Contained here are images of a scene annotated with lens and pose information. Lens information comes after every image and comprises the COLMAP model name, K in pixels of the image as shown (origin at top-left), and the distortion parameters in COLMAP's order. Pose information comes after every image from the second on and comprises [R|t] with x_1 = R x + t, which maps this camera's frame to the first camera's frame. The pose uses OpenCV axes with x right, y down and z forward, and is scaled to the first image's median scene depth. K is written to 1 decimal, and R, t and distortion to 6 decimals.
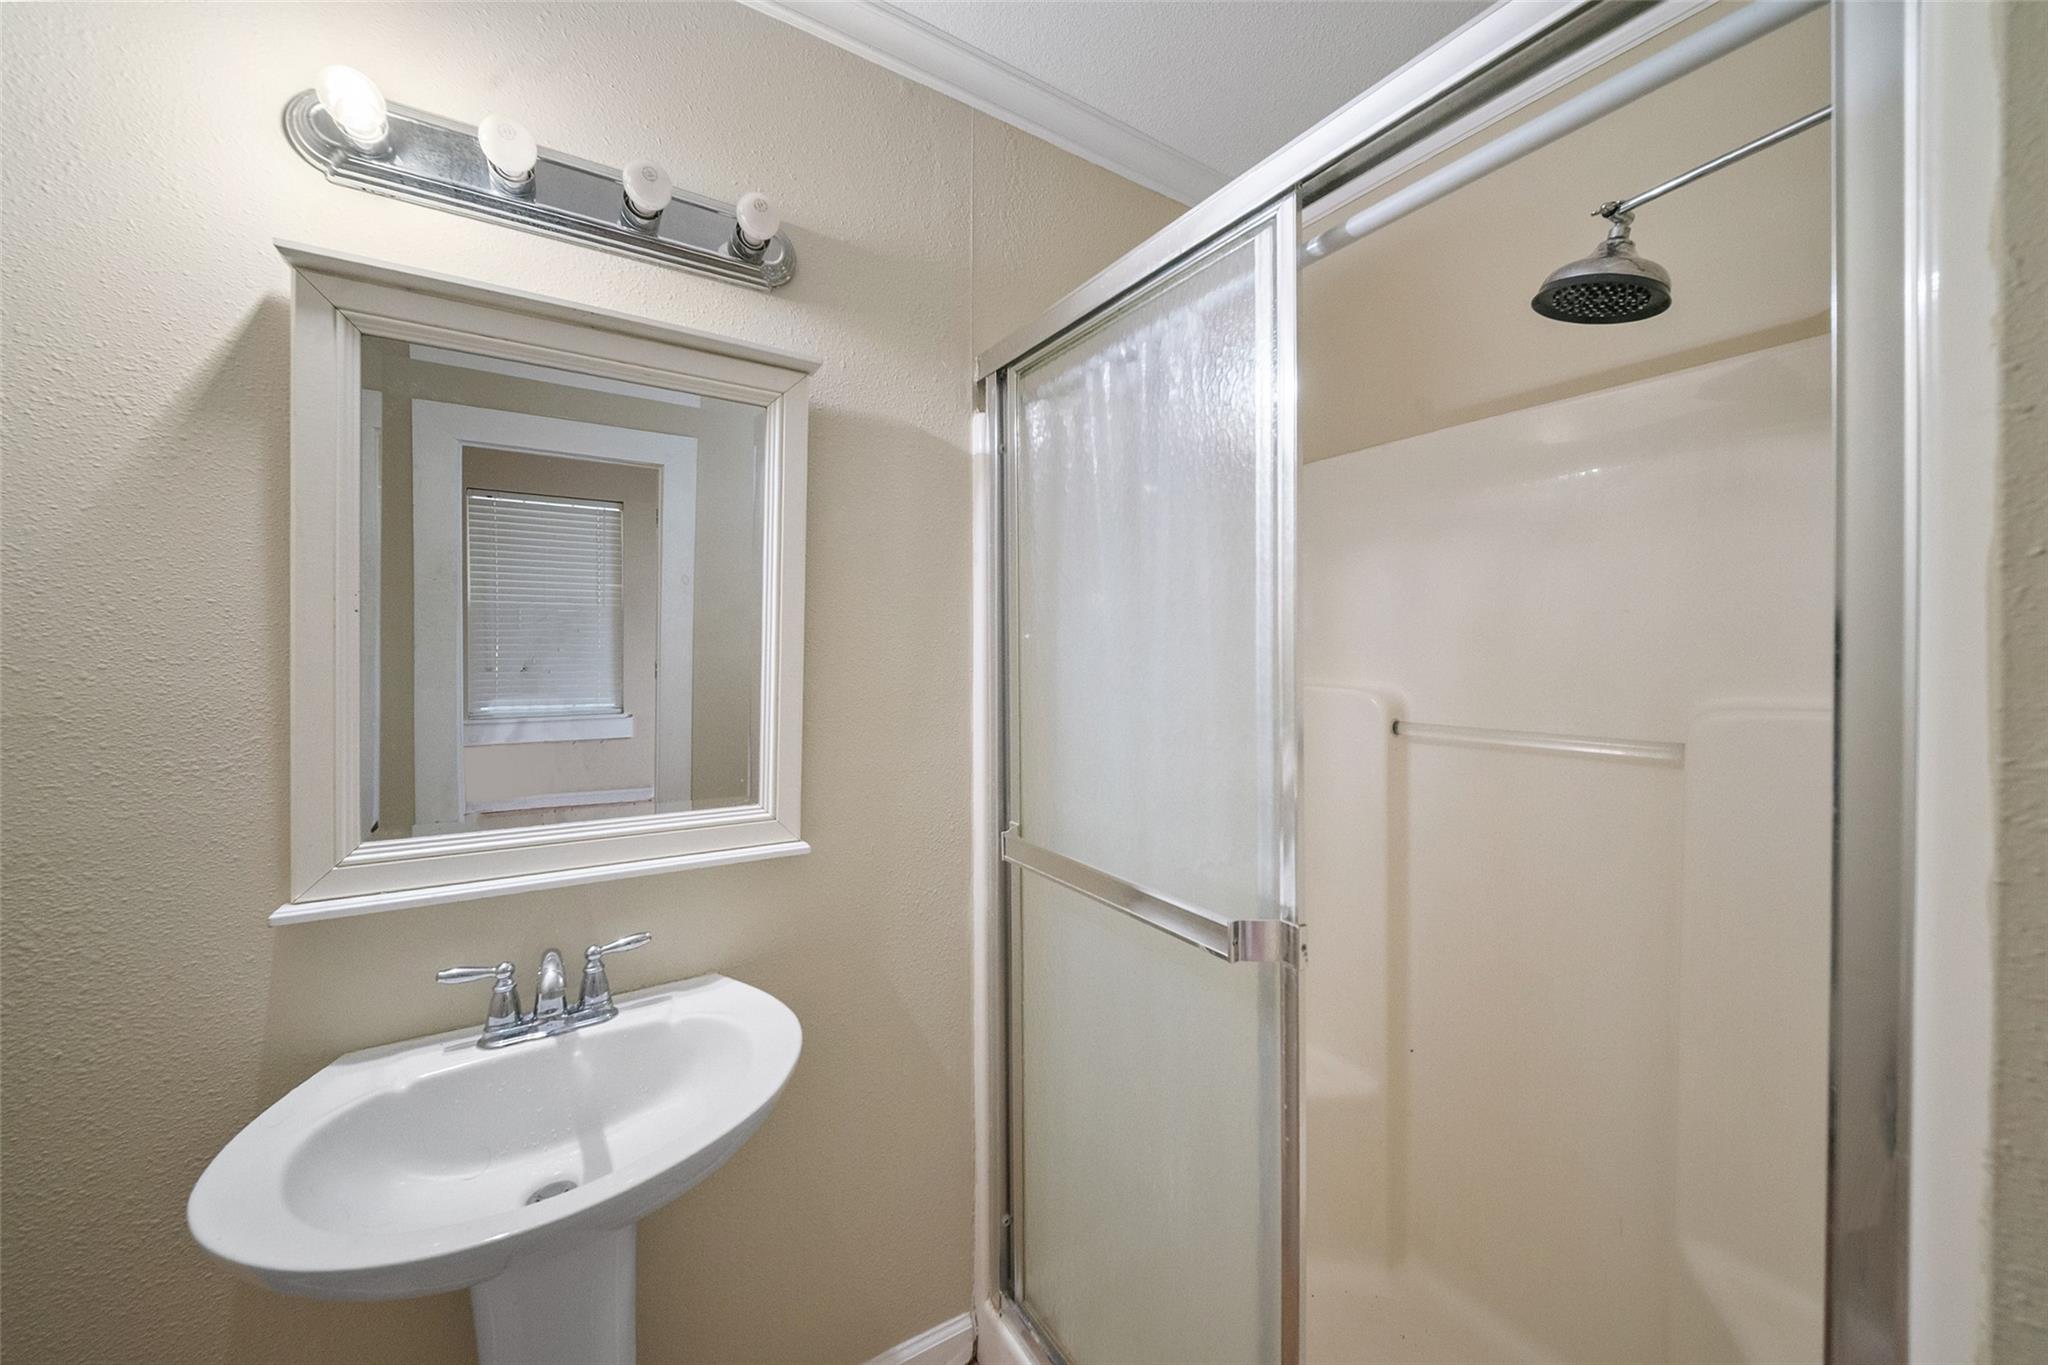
lens RADIAL K [[742.7, 0, 1024.0], [0, 742.7, 682.5], [0, 0, 1]] dist [-0.001960, -0.000006]
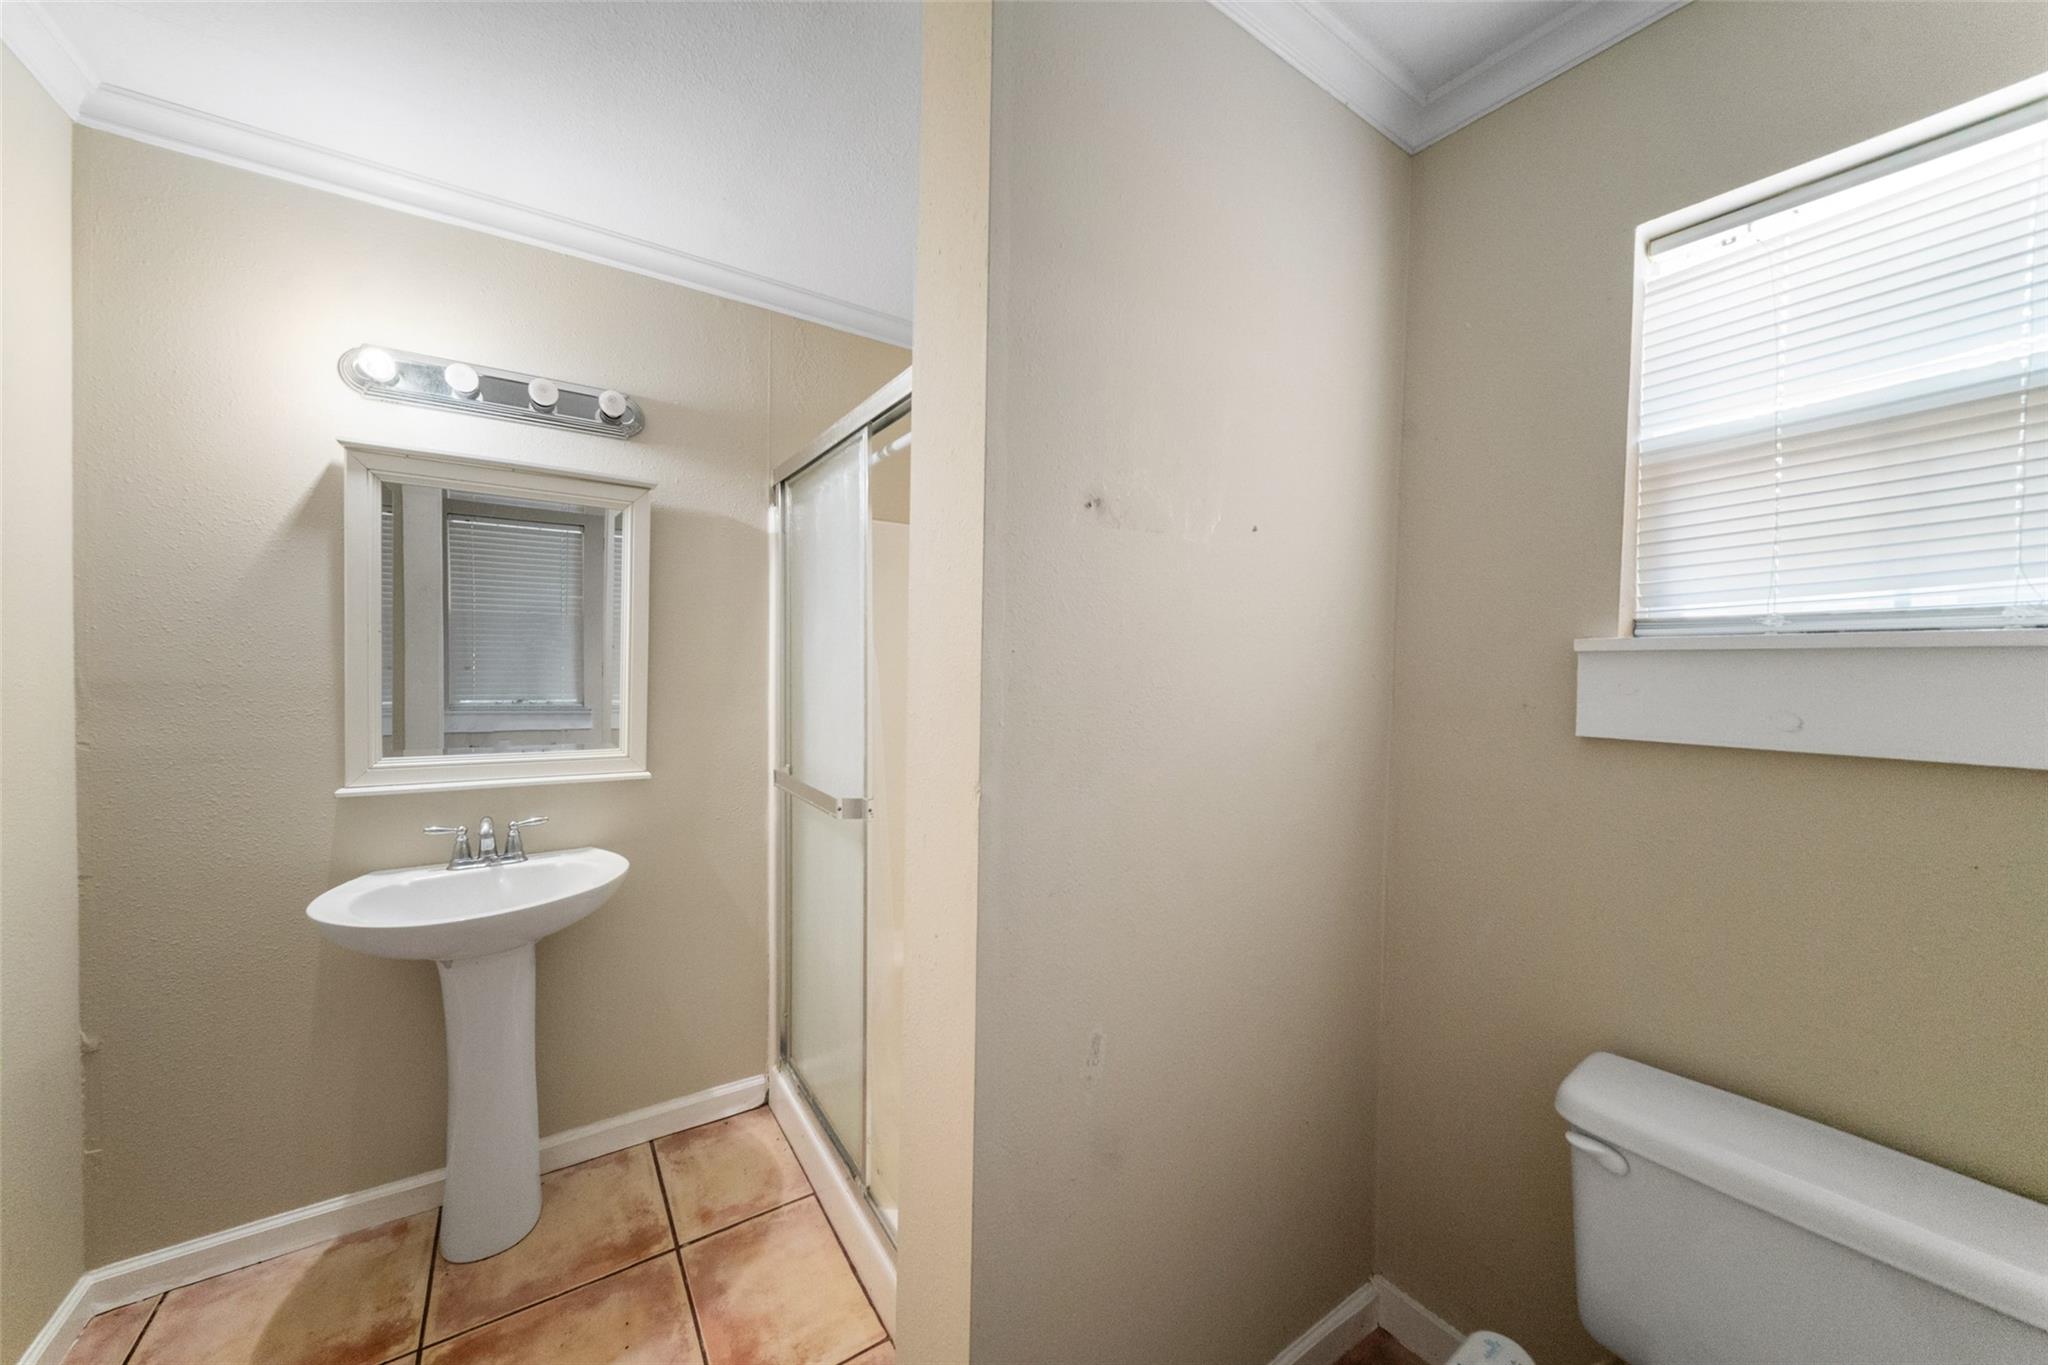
lens RADIAL K [[731.1, 0, 1025.3], [0, 731.1, 705.0], [0, 0, 1]] dist [-0.000181, -0.000131]
pose [[0.999686, 0.014588, 0.020374, 0.582134], [-0.015021, 0.999661, 0.021285, 0.020536], [-0.020057, -0.021584, 0.999566, -0.739007]]
